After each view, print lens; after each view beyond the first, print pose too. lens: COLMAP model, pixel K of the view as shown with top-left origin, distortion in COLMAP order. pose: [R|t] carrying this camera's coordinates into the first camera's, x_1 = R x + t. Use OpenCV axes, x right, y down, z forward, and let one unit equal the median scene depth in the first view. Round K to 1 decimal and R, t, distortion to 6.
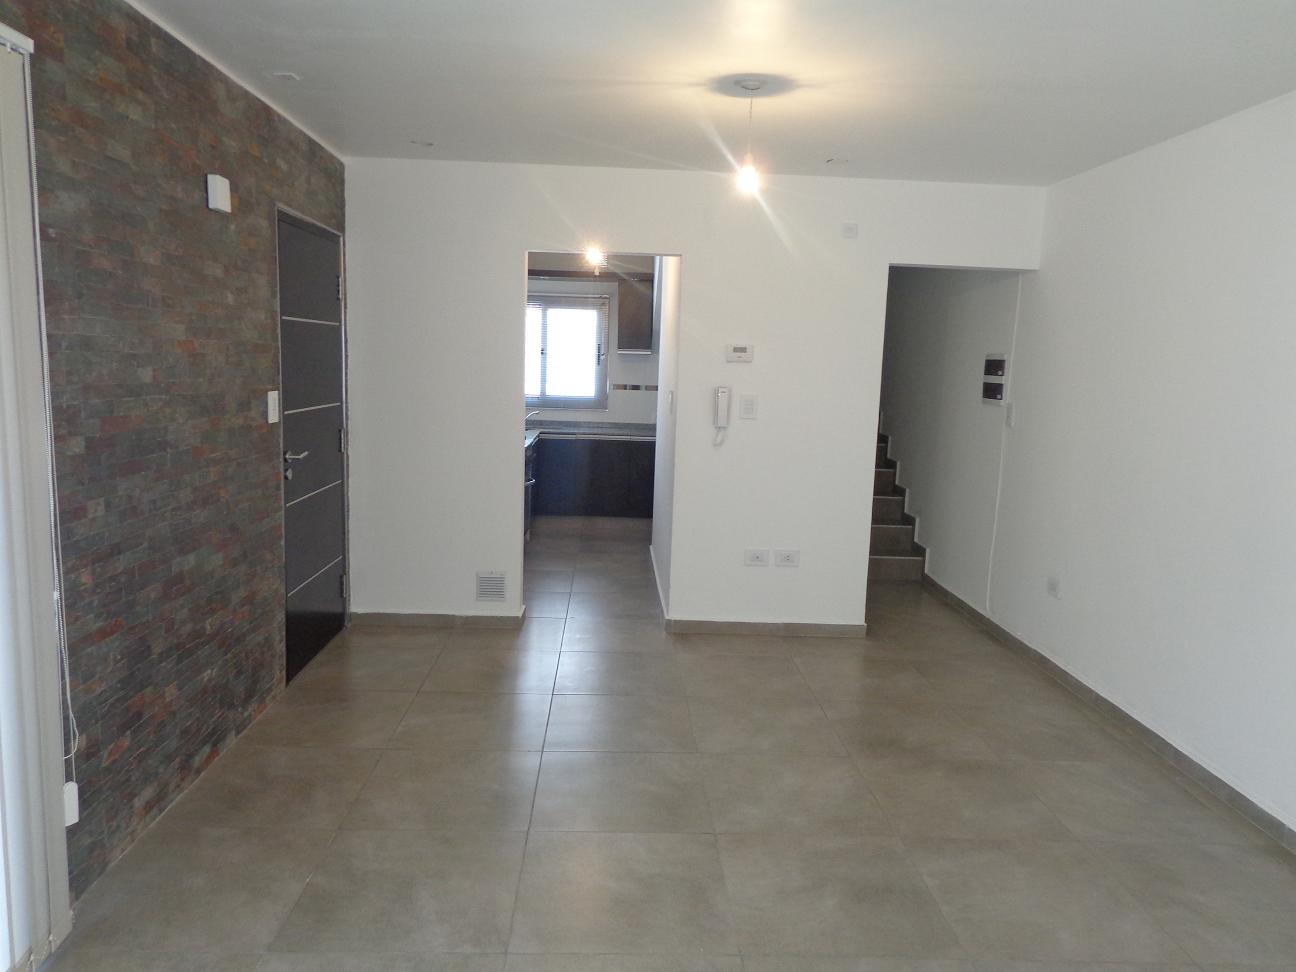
lens RADIAL K [[906.5, 0, 648.2], [0, 906.5, 485.9], [0, 0, 1]] dist [0.001484, 0.005146]
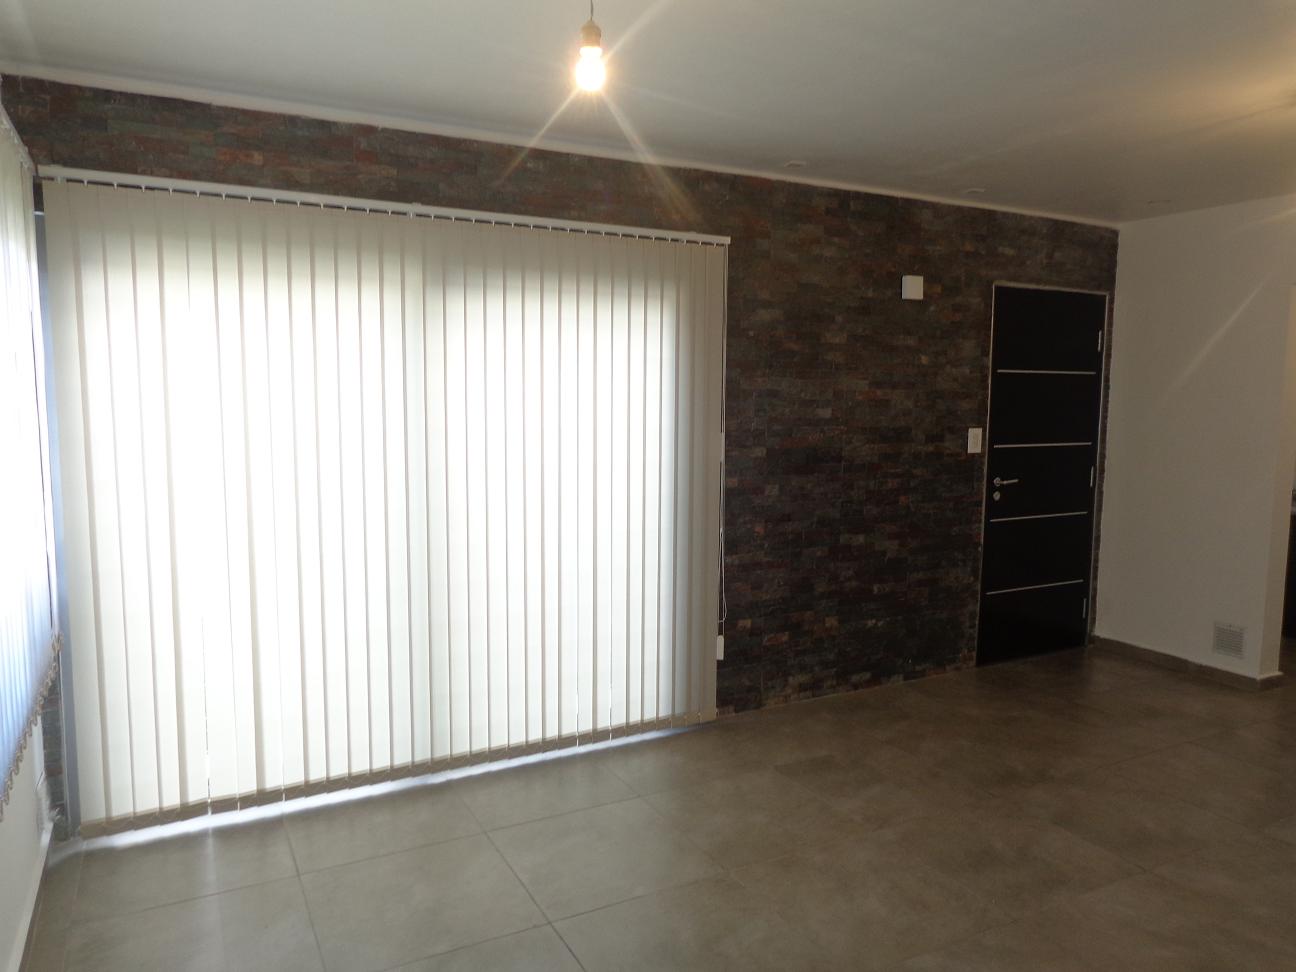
lens RADIAL K [[906.5, 0, 648.4], [0, 906.5, 486.5], [0, 0, 1]] dist [0.001484, 0.005146]
pose [[0.424941, 0.058171, -0.903350, 0.675082], [-0.116921, 0.993101, 0.008950, 0.024285], [0.897638, 0.101817, 0.428810, 0.051356]]
